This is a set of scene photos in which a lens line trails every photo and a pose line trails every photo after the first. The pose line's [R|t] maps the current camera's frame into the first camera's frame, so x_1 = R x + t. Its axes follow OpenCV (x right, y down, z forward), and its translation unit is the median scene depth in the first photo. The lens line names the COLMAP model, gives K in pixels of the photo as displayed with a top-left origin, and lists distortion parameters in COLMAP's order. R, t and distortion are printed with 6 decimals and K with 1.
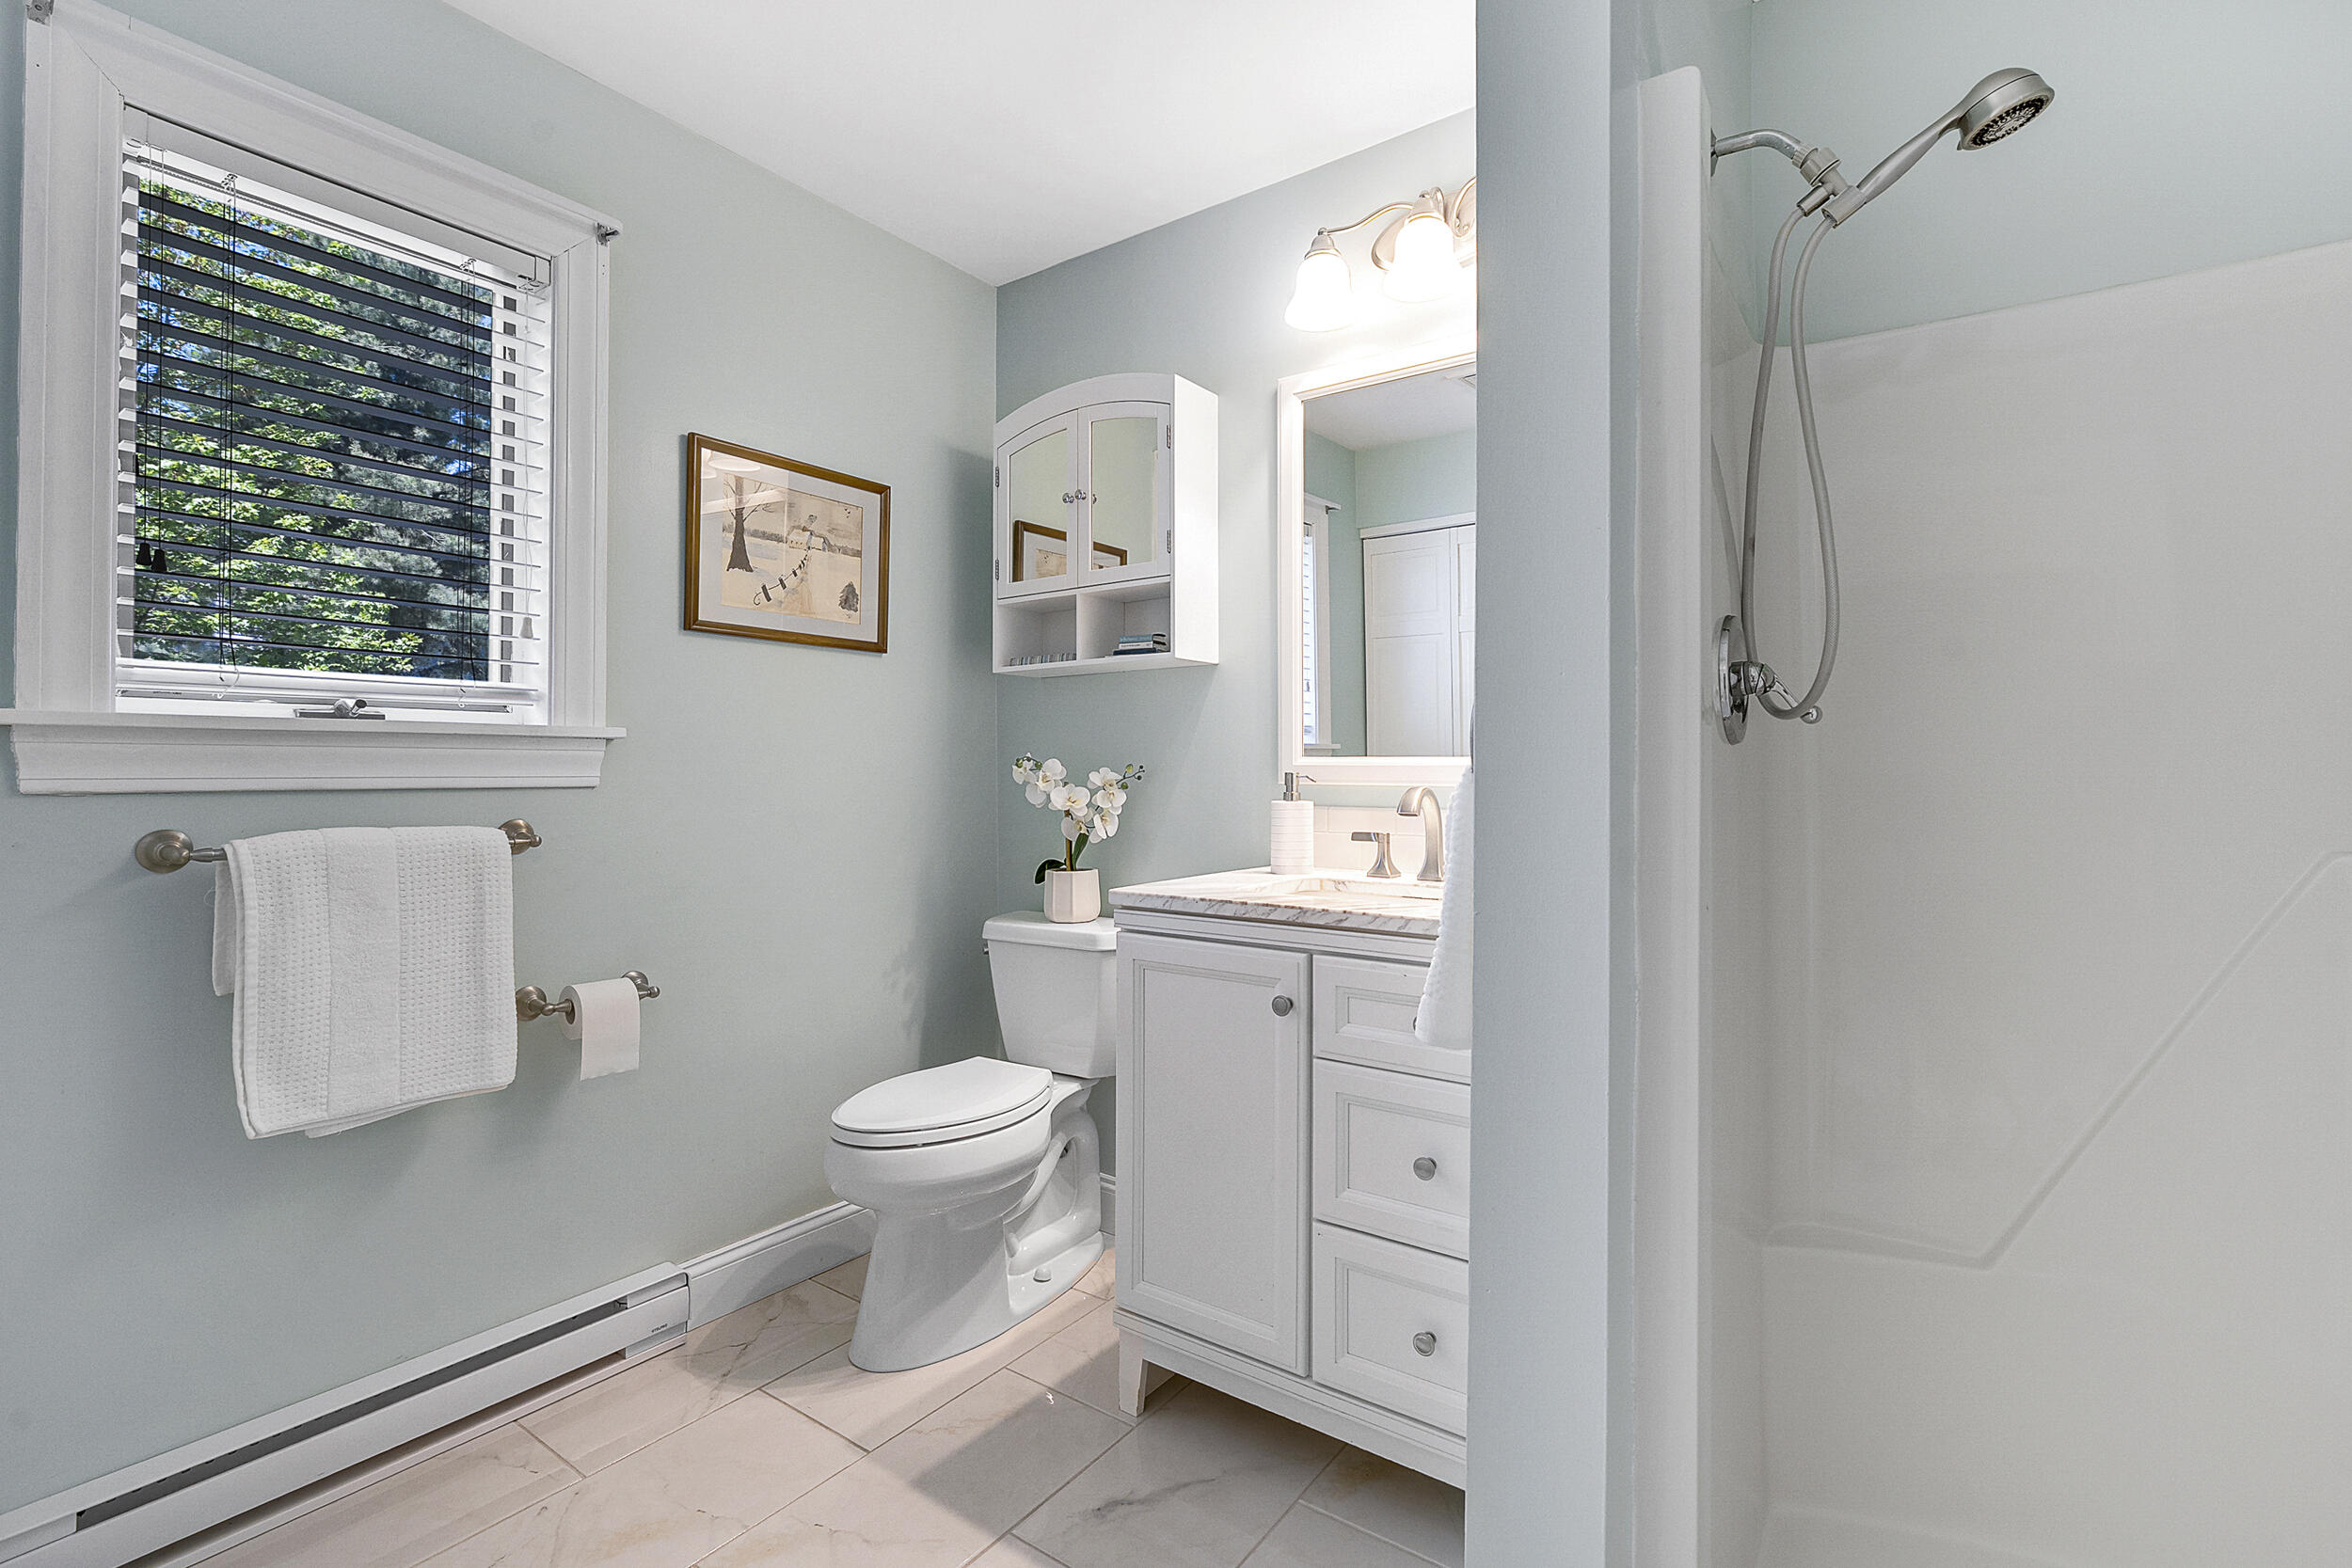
lens RADIAL K [[1162.8, 0, 1176.0], [0, 1162.8, 784.0], [0, 0, 1]] dist [-0.000497, -0.000076]
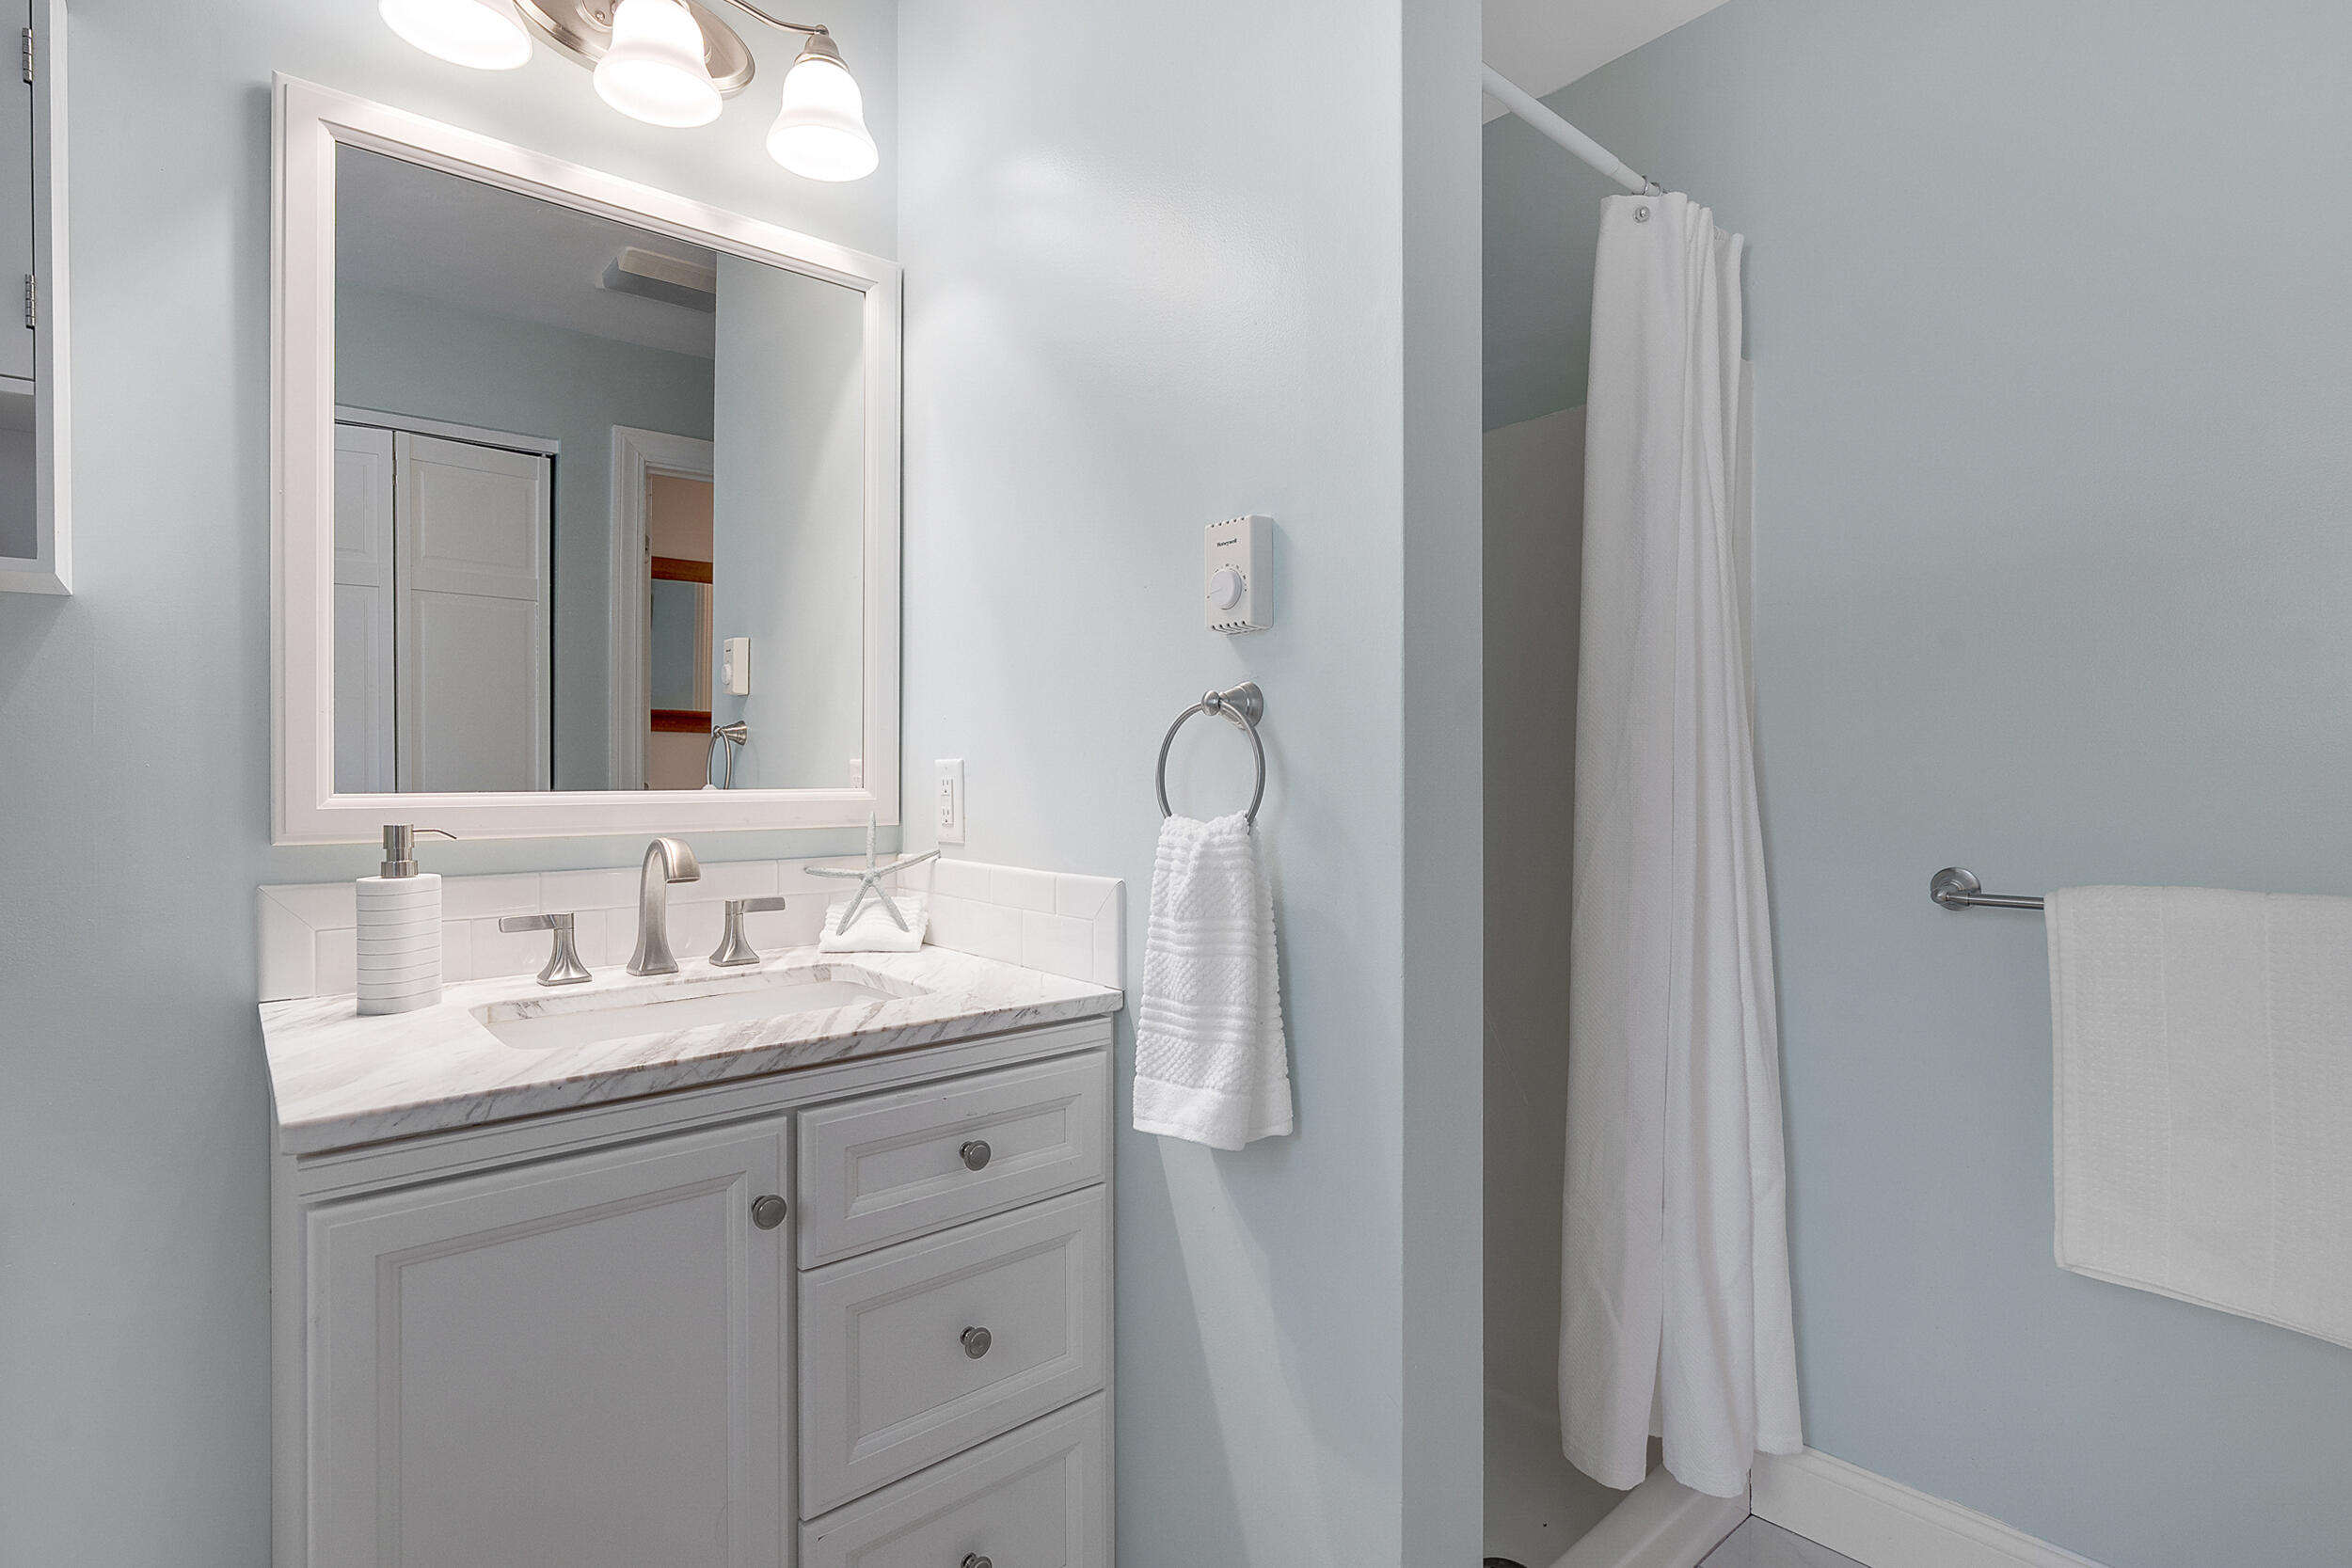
lens RADIAL K [[1162.8, 0, 1176.0], [0, 1162.8, 784.0], [0, 0, 1]] dist [-0.000497, -0.000076]
pose [[0.196026, -0.008204, 0.980564, -0.469033], [0.006545, 0.999954, 0.007058, -0.038402], [-0.980577, 0.005034, 0.196071, 0.665329]]
